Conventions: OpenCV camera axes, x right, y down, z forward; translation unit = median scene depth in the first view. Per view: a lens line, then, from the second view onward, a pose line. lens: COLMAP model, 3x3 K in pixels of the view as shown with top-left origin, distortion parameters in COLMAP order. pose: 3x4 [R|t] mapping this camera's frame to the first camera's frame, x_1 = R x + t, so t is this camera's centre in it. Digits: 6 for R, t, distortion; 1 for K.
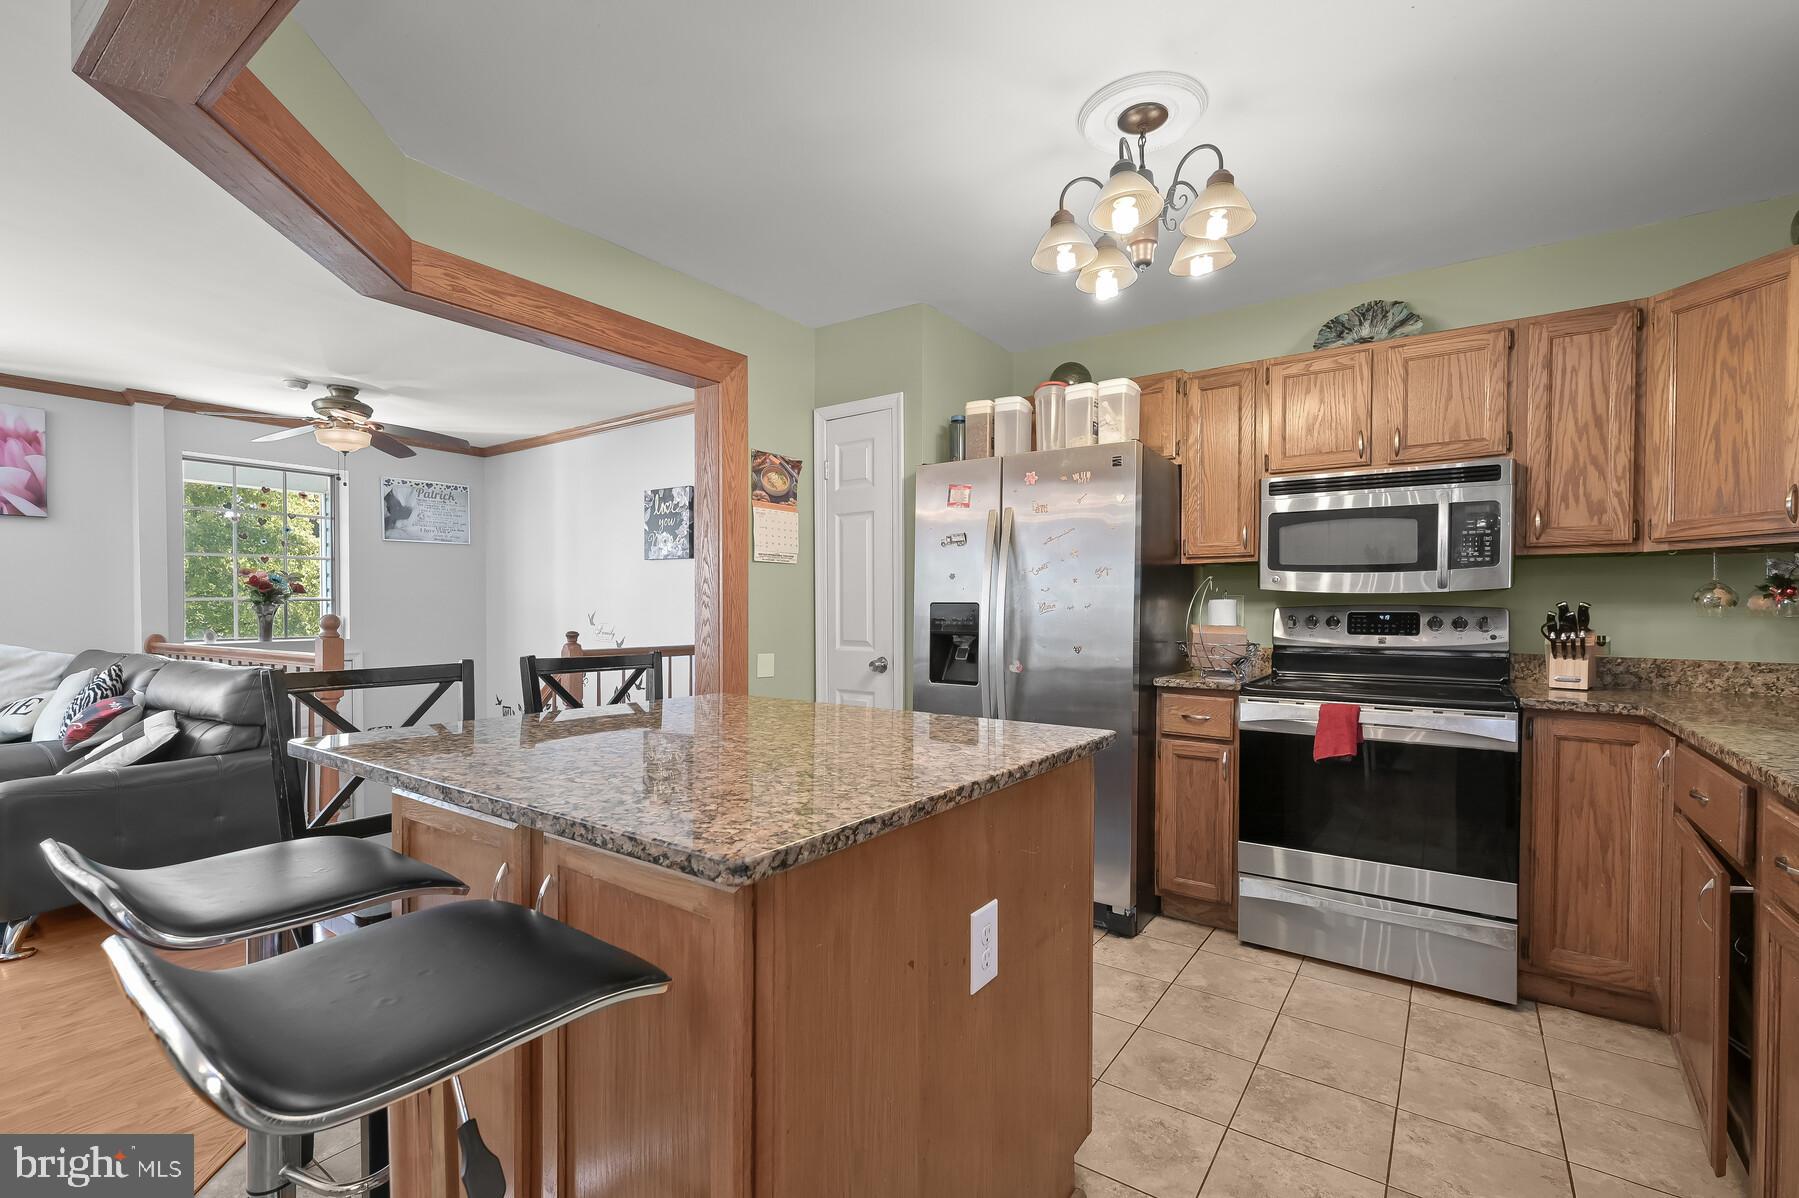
lens RADIAL K [[791.8, 0, 910.2], [0, 791.8, 608.8], [0, 0, 1]] dist [0.002890, -0.000924]
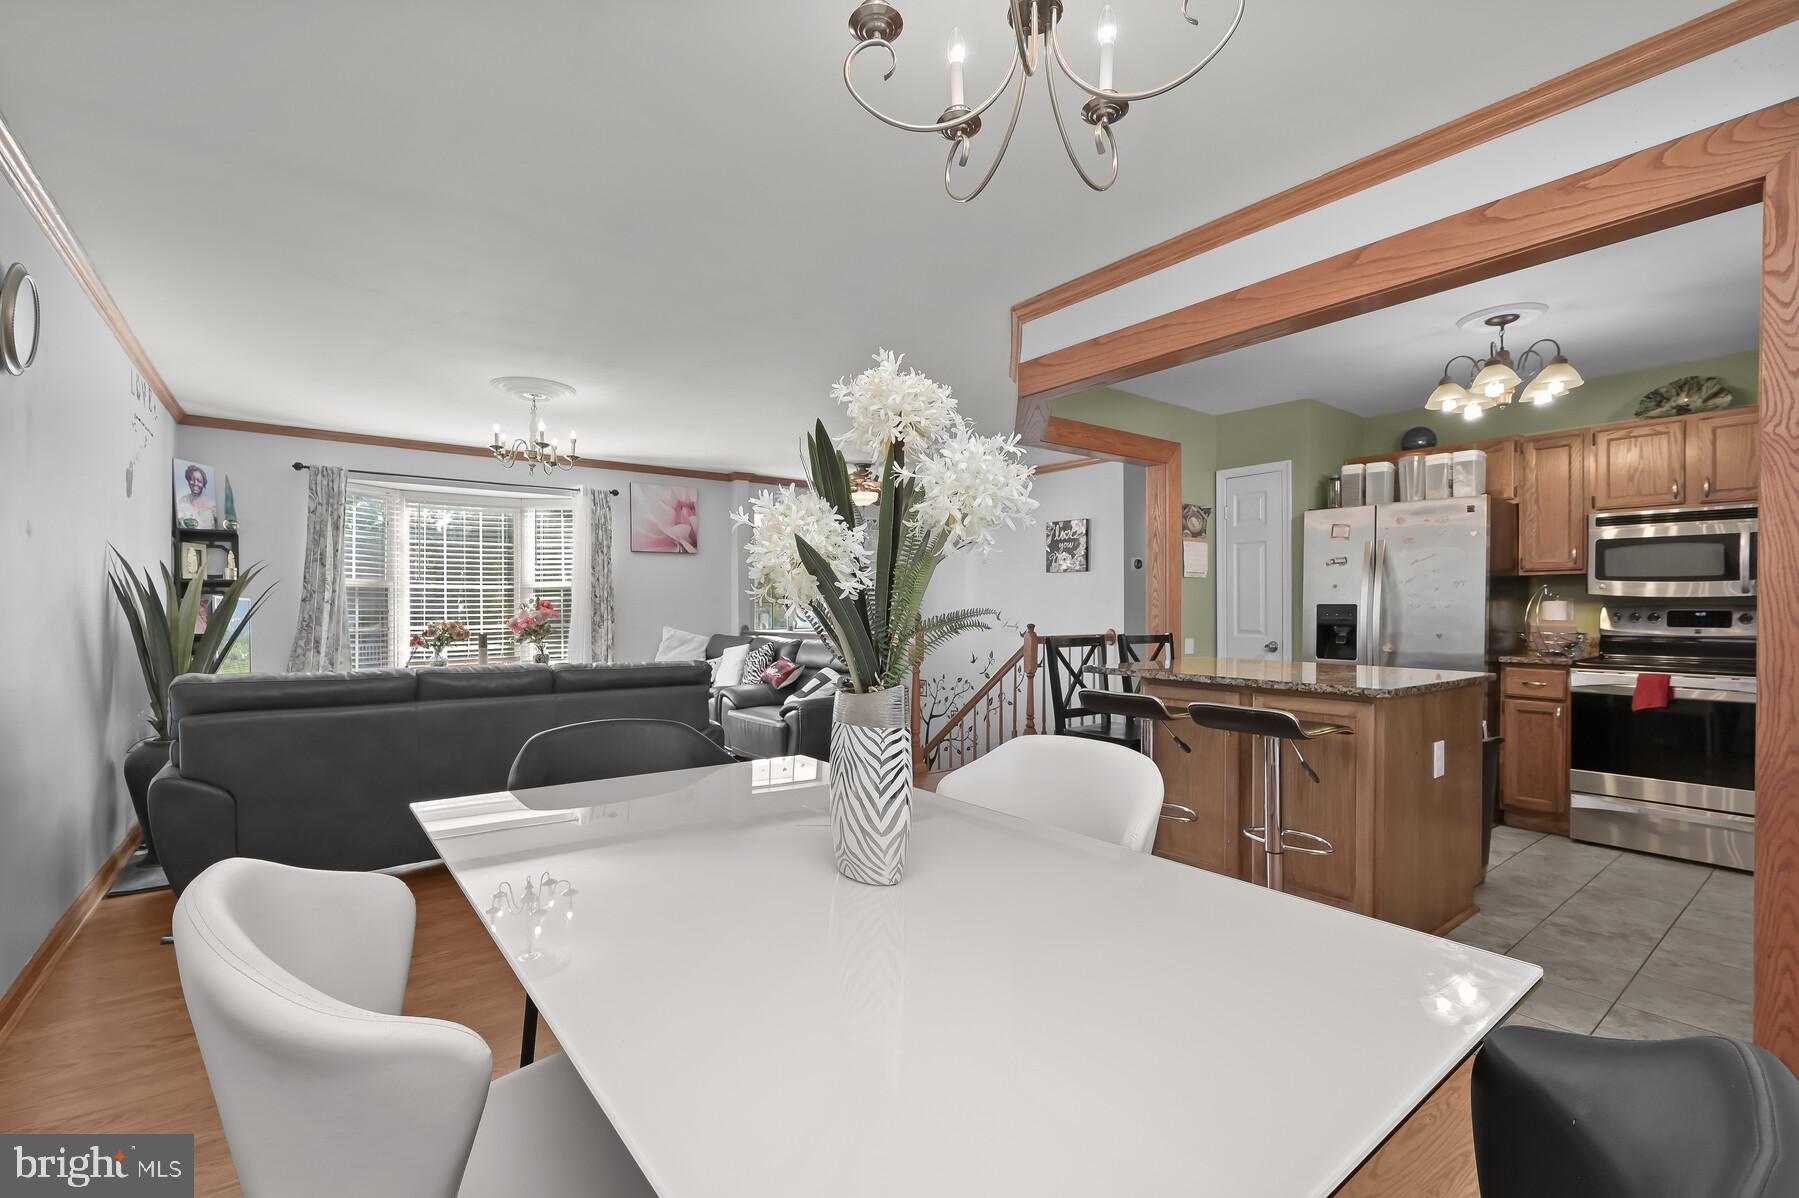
lens RADIAL K [[791.8, 0, 907.5], [0, 791.8, 604.9], [0, 0, 1]] dist [0.002890, -0.000924]
pose [[0.955684, -0.002680, -0.294382, -0.284635], [0.001417, 0.999989, -0.004504, -0.000730], [0.294391, 0.003887, 0.955677, -0.668685]]
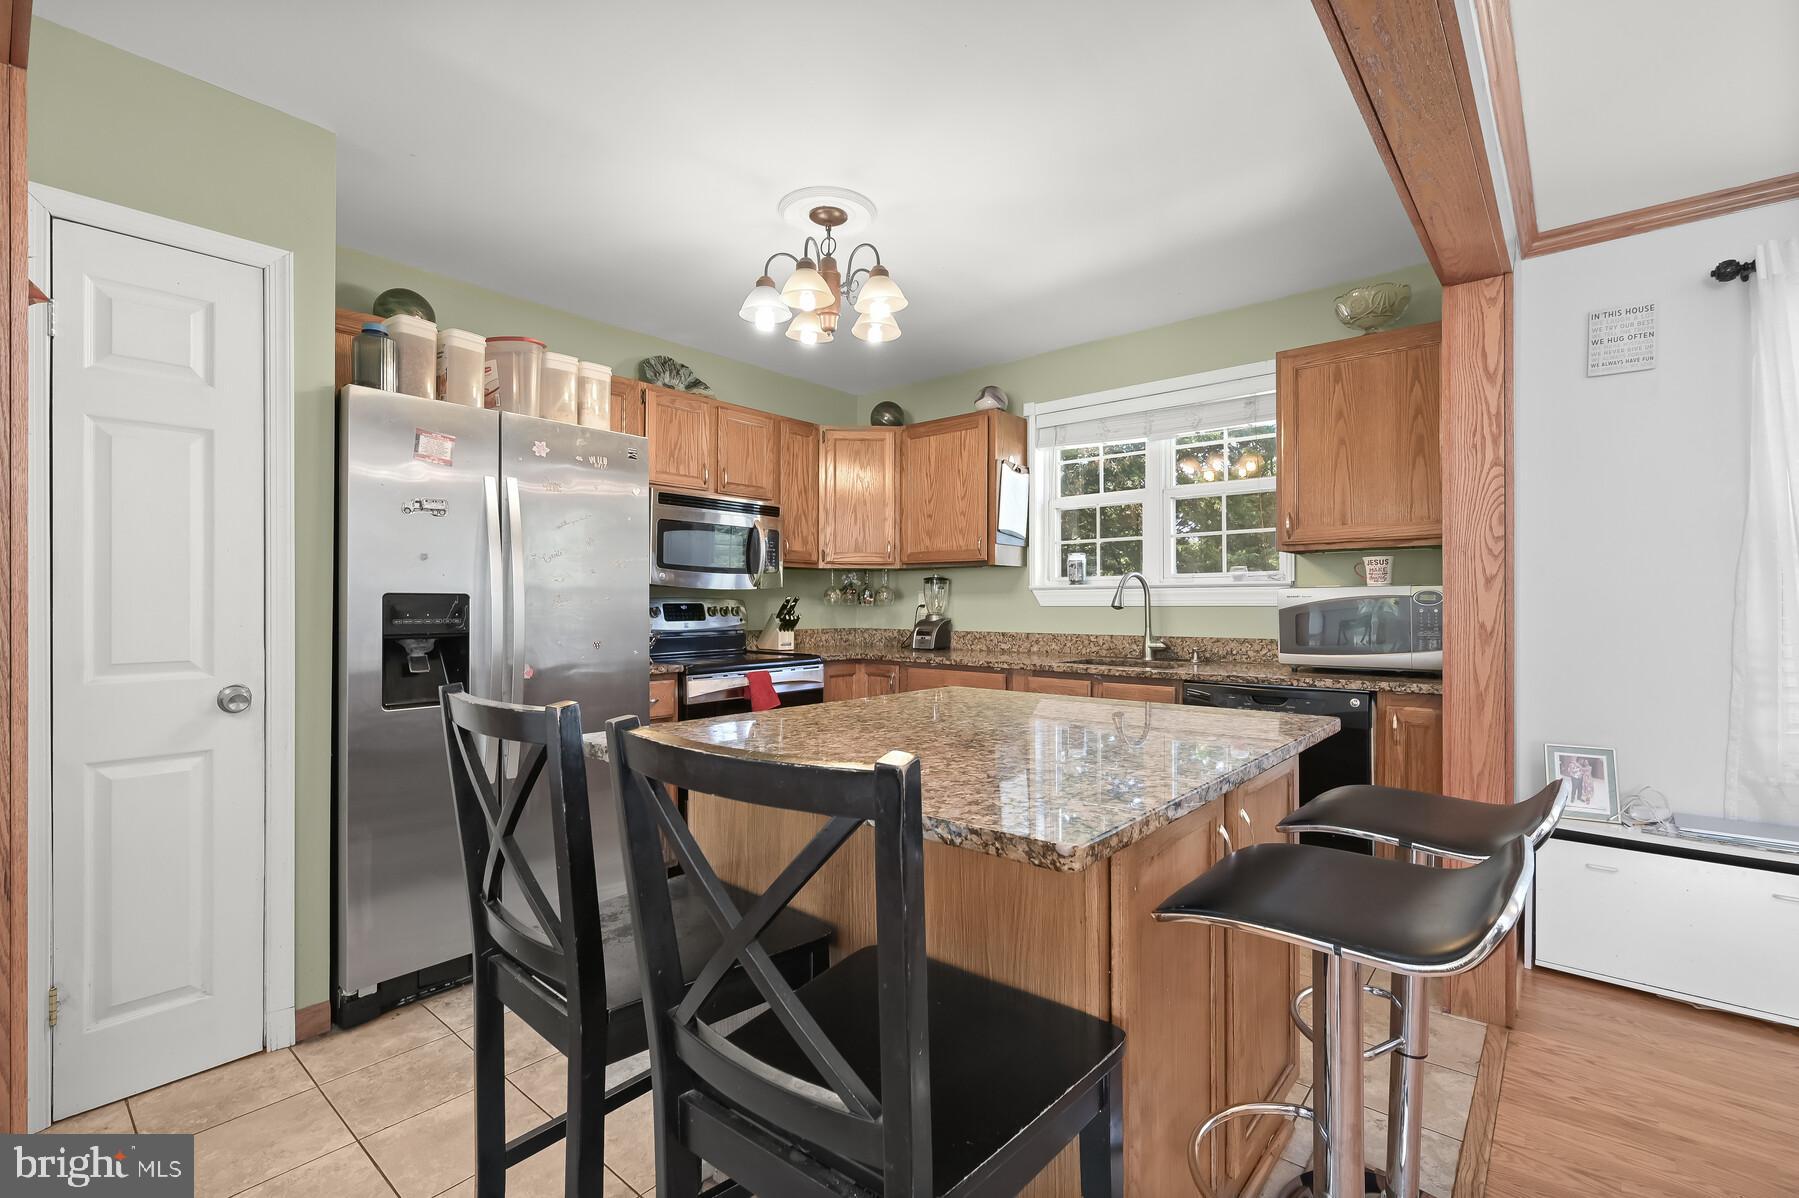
lens RADIAL K [[791.8, 0, 882.1], [0, 791.8, 600.3], [0, 0, 1]] dist [0.002890, -0.000924]
pose [[0.109435, -0.001392, 0.993993, -0.644843], [0.001144, 0.999999, 0.001275, -0.001978], [-0.993993, 0.000998, 0.109436, 0.531293]]
